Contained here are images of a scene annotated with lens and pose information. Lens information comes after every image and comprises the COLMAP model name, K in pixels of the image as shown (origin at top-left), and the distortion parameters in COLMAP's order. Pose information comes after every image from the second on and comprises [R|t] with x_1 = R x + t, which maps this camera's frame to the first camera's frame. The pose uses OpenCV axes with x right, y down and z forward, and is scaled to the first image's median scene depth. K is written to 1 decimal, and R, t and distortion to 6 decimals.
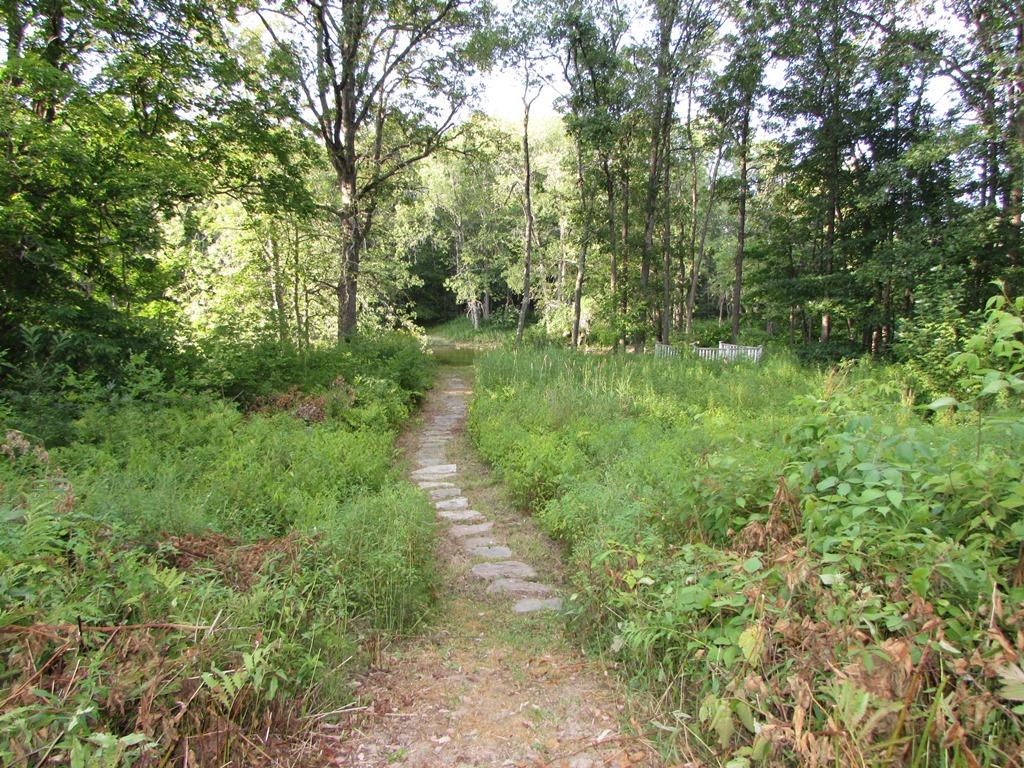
lens RADIAL K [[724.9, 0, 511.1], [0, 724.9, 383.3], [0, 0, 1]] dist [0.000424, 0.000674]
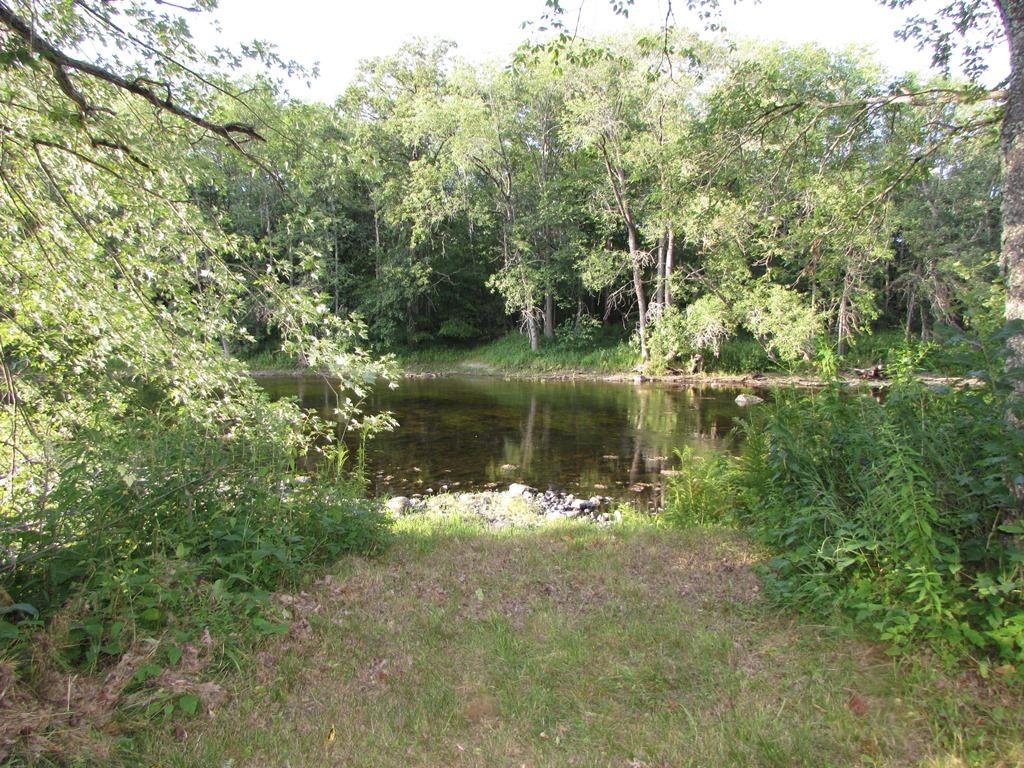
lens RADIAL K [[724.9, 0, 512.4], [0, 724.9, 382.6], [0, 0, 1]] dist [0.000424, 0.000674]
pose [[0.997450, -0.010987, -0.070525, -0.022474], [0.008695, 0.999427, -0.032726, -0.023609], [0.070844, 0.032030, 0.996973, 0.340531]]
